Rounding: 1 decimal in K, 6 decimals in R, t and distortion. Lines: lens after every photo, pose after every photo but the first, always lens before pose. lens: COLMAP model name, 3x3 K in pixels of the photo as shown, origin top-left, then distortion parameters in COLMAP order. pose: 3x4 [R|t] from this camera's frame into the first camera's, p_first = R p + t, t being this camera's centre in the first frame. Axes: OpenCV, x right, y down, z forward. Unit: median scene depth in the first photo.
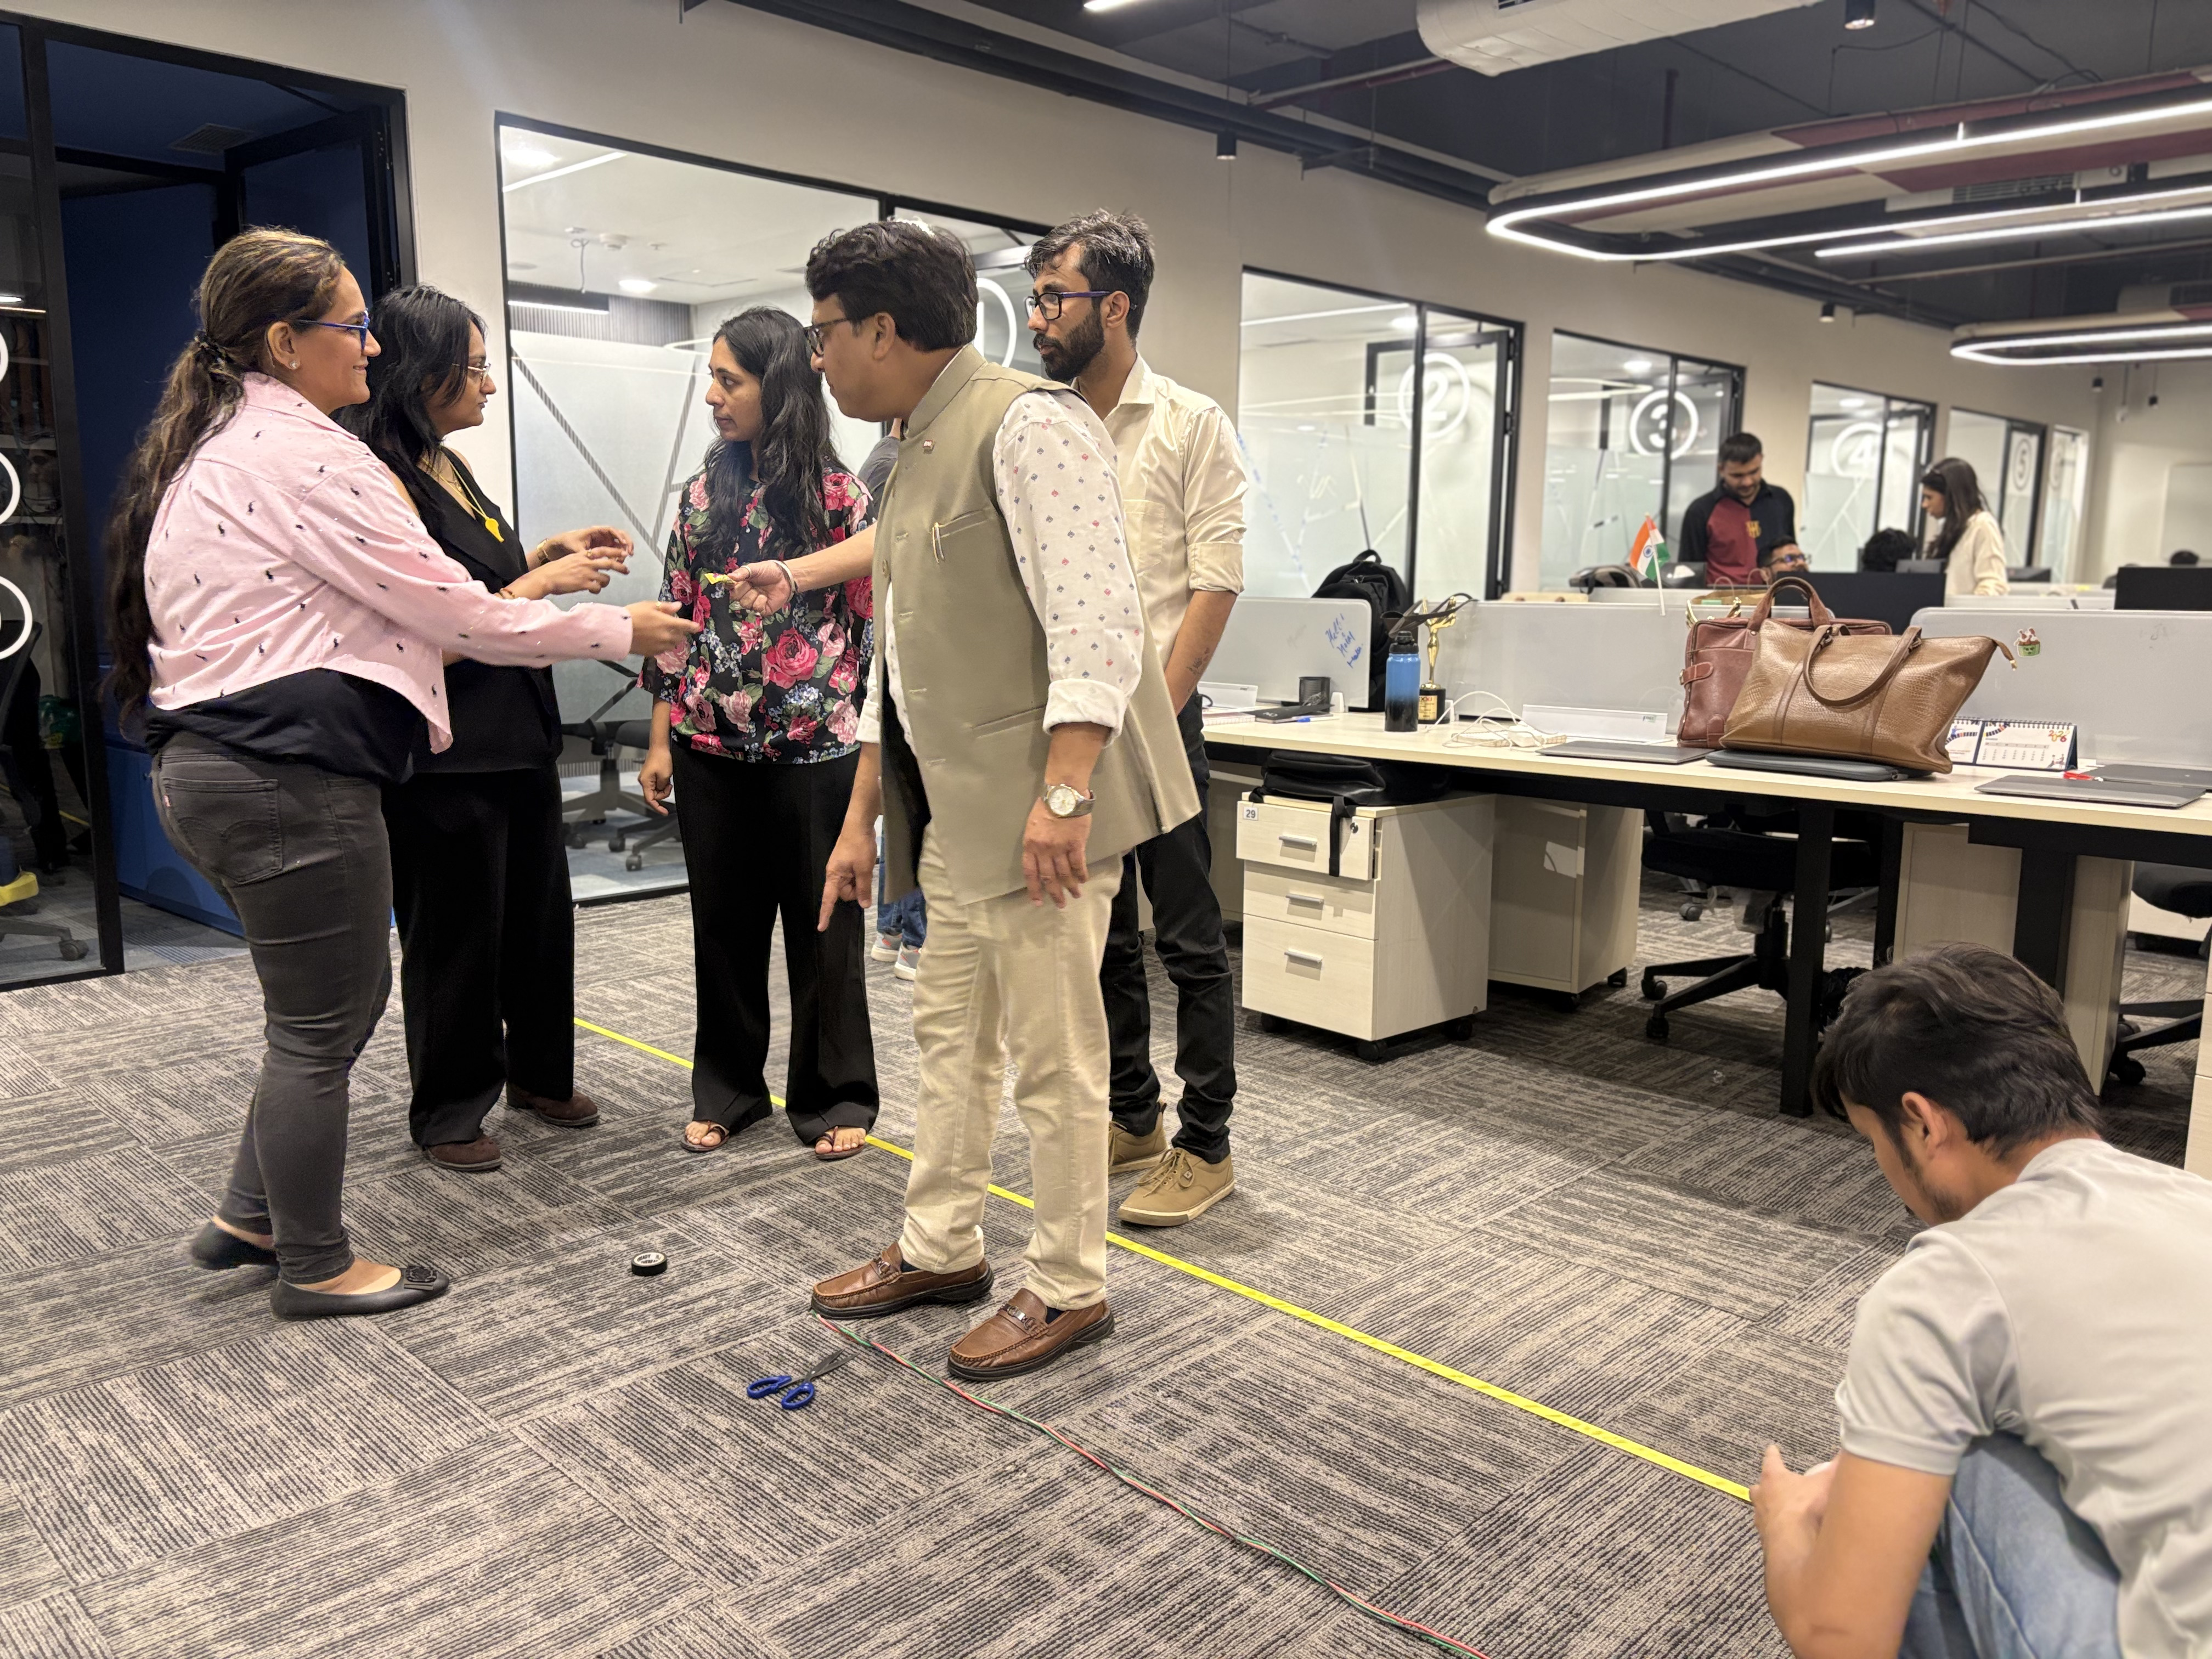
lens RADIAL K [[1659.9, 0, 1112.1], [0, 1659.9, 827.8], [0, 0, 1]] dist [0.027283, -0.038456]
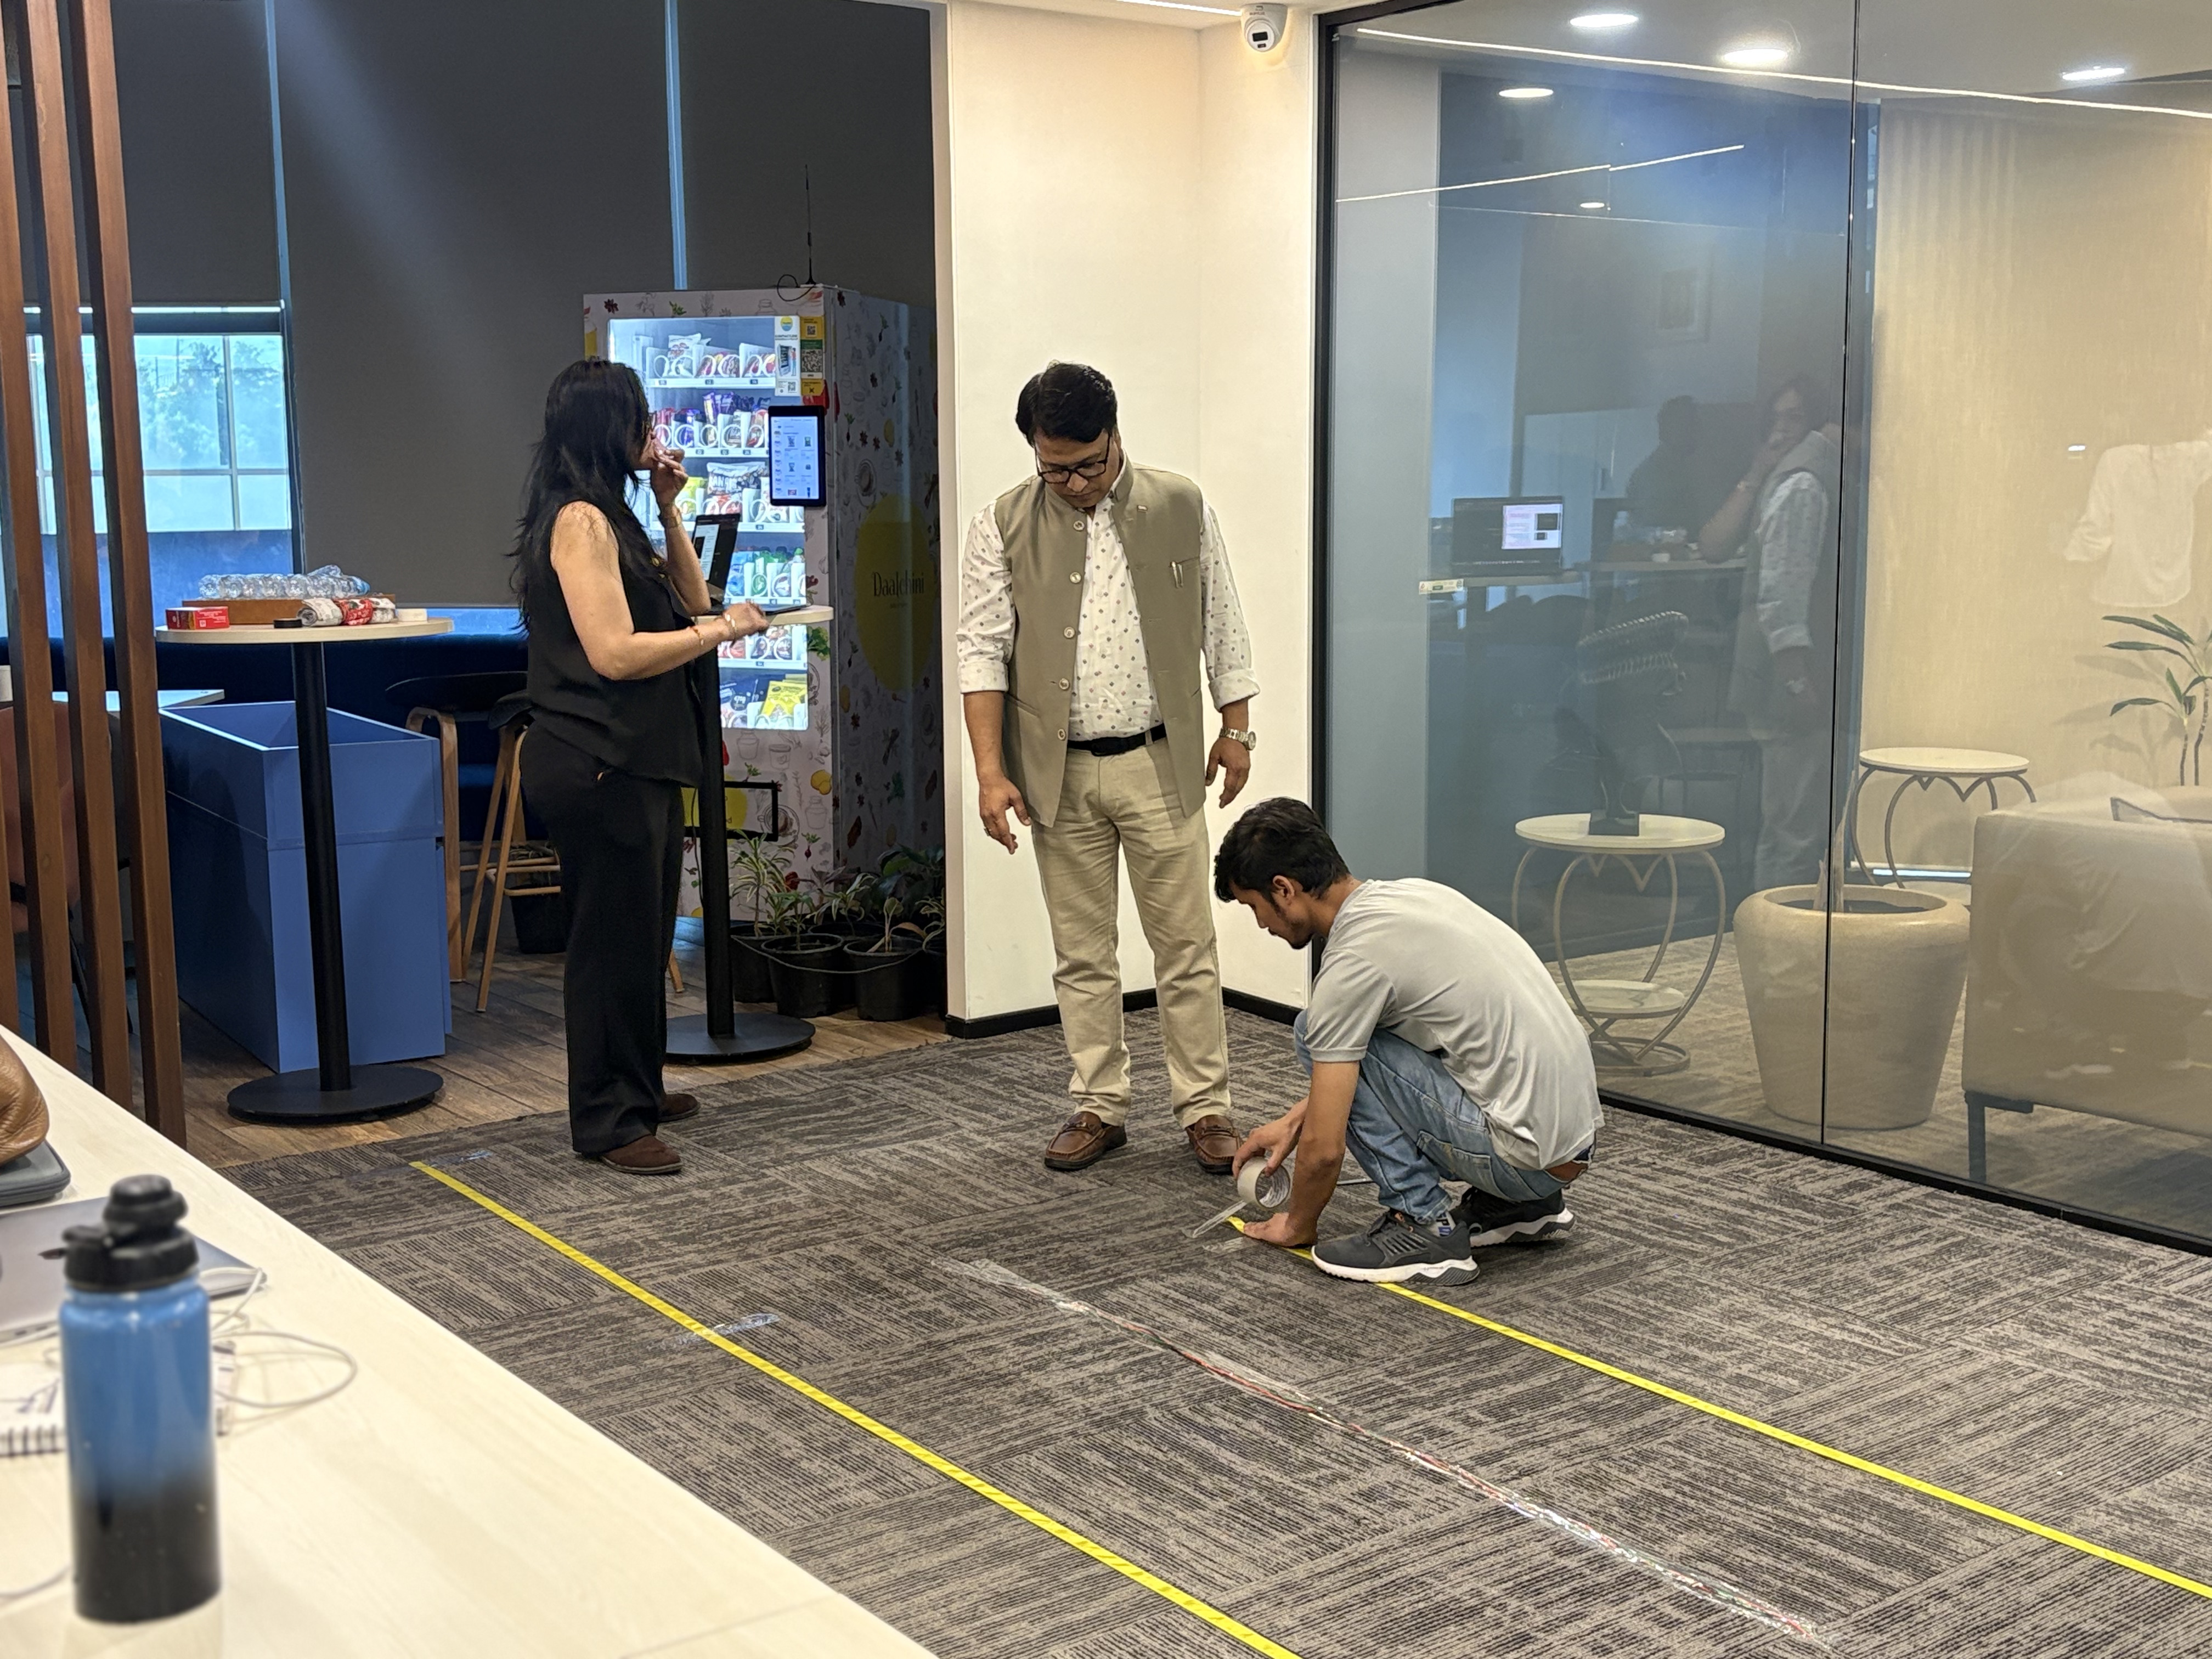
lens RADIAL K [[2480.3, 0, 1077.8], [0, 2480.3, 880.6], [0, 0, 1]] dist [0.025120, 0.000000]
pose [[-0.988151, -0.029431, 0.150638, -0.004774], [0.019751, 0.948900, 0.314958, -0.437312], [-0.152210, 0.314202, -0.937075, 2.131022]]
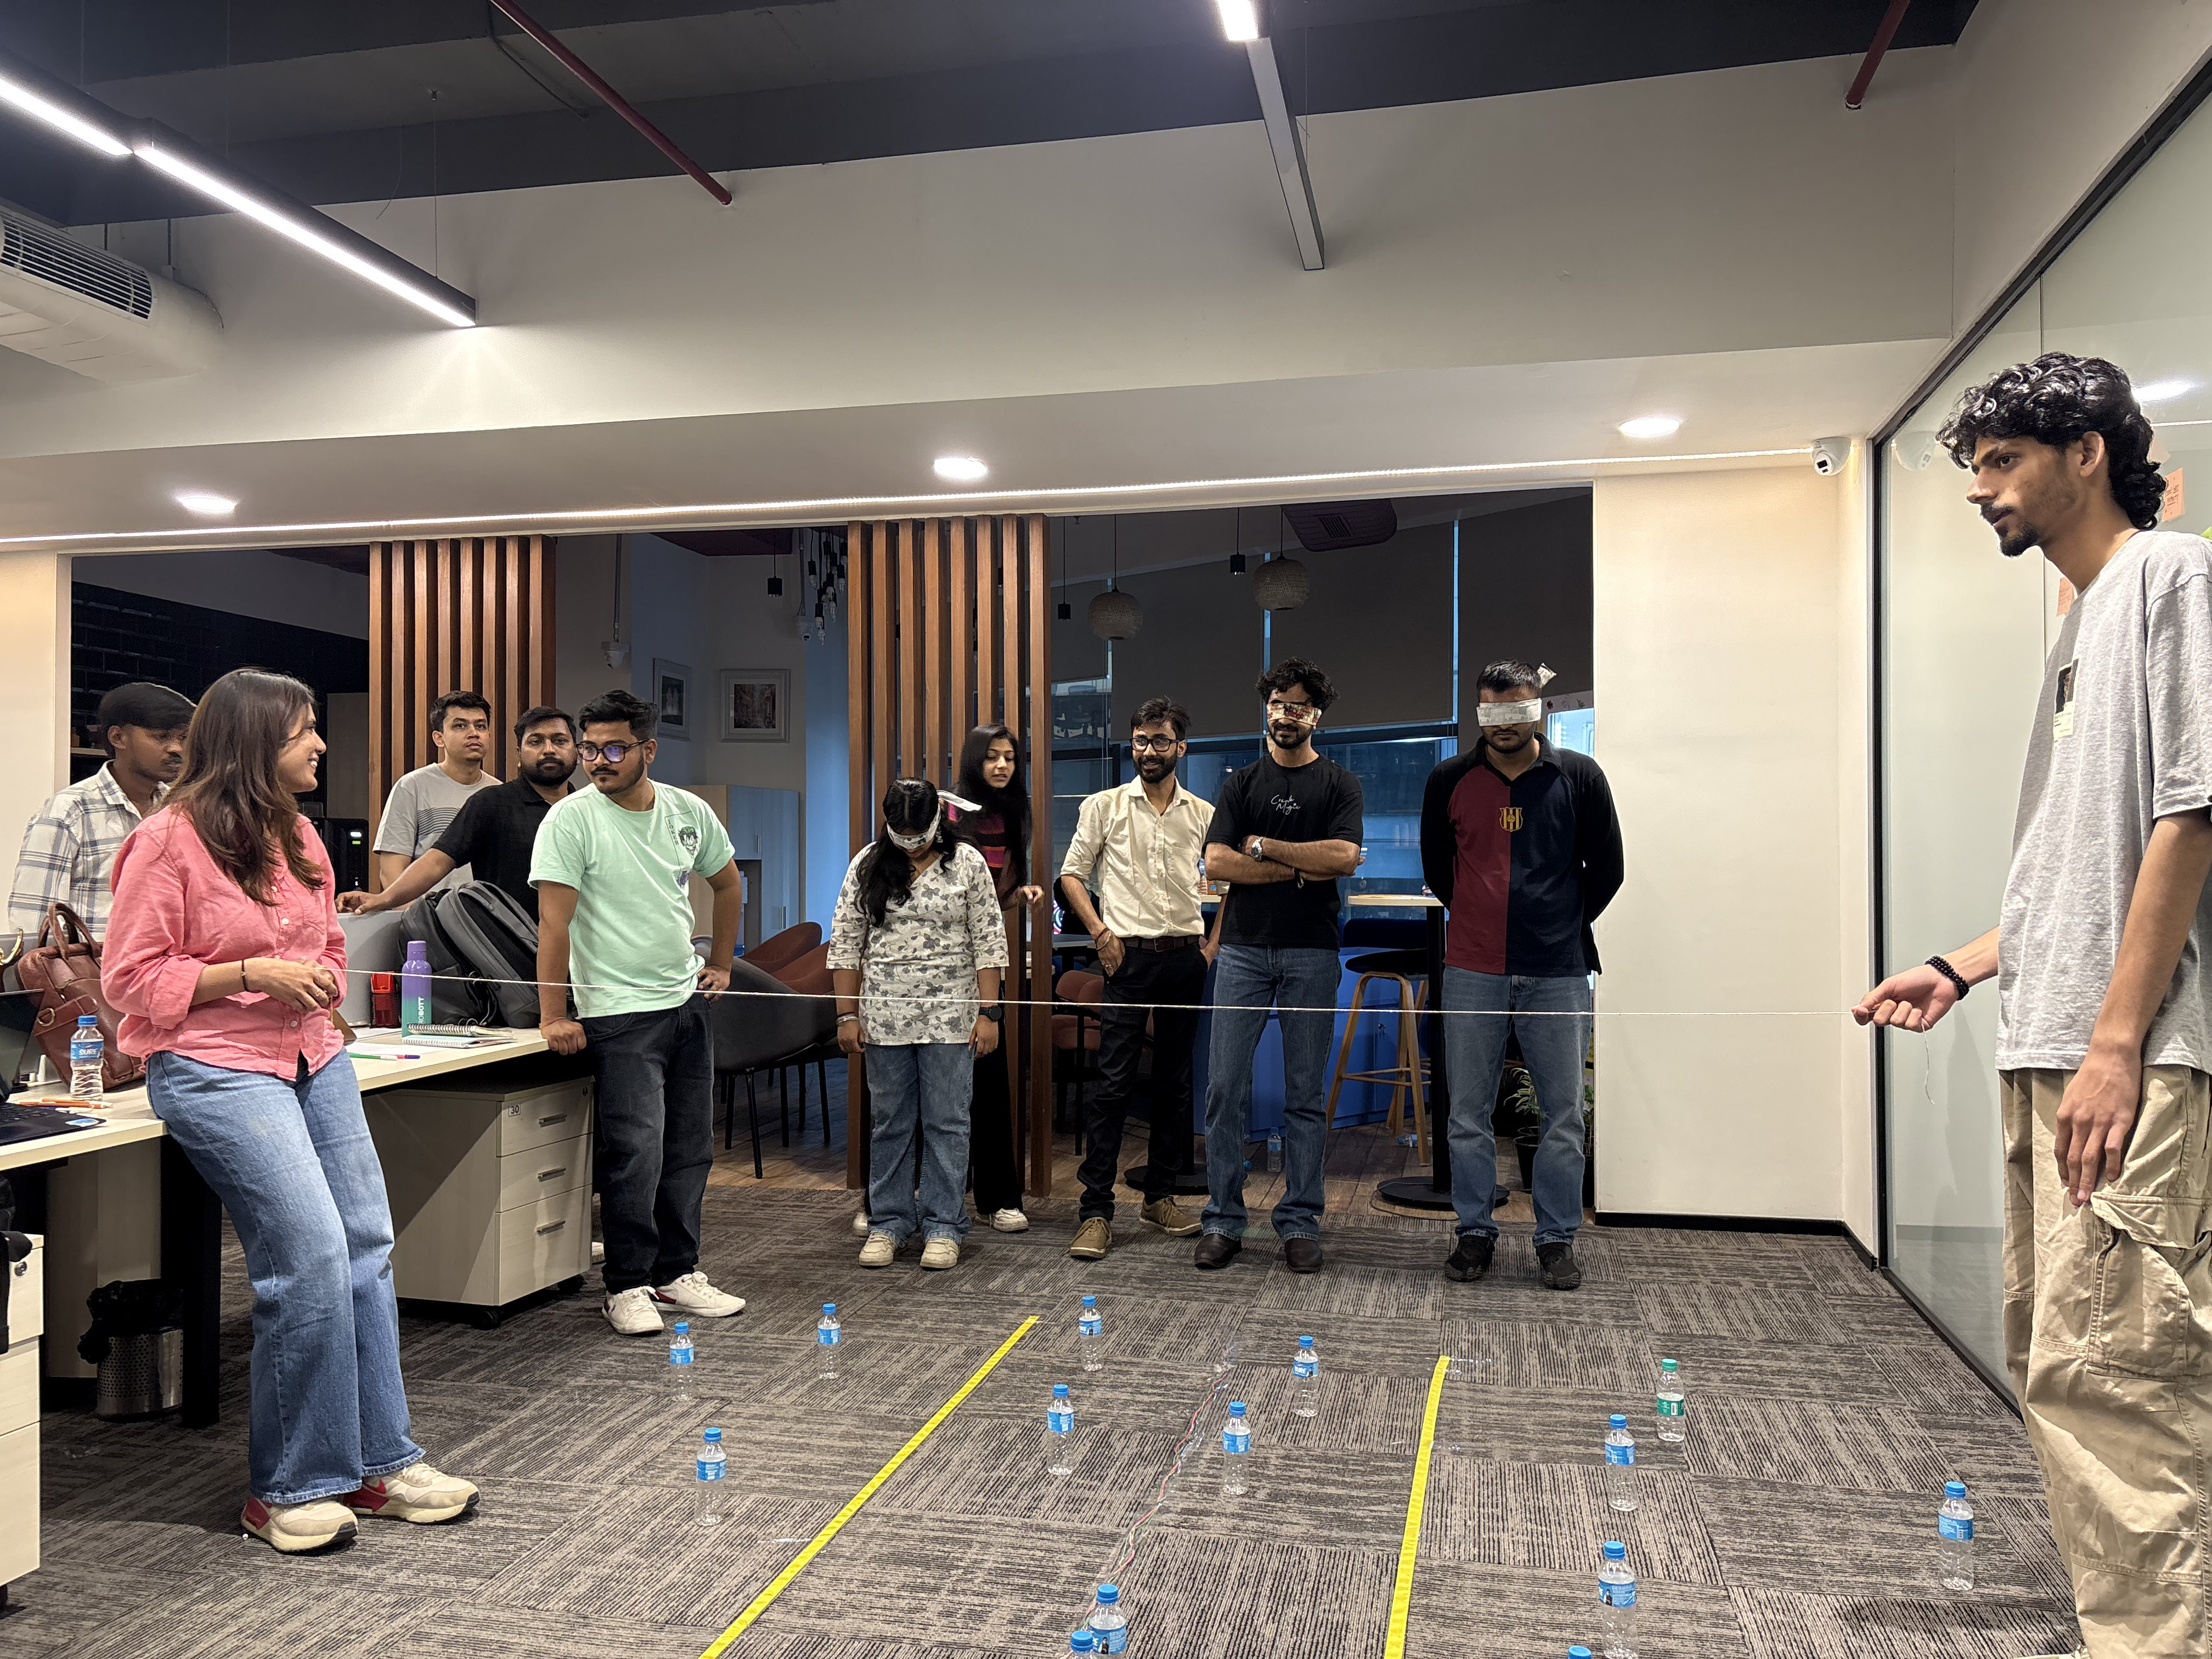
lens RADIAL K [[1659.9, 0, 1111.0], [0, 1659.9, 831.2], [0, 0, 1]] dist [0.027283, -0.038456]
pose [[-0.525002, 0.003792, 0.851092, -1.074082], [0.129610, 0.988683, 0.075546, -0.273207], [-0.841174, 0.149972, -0.519552, 1.478432]]
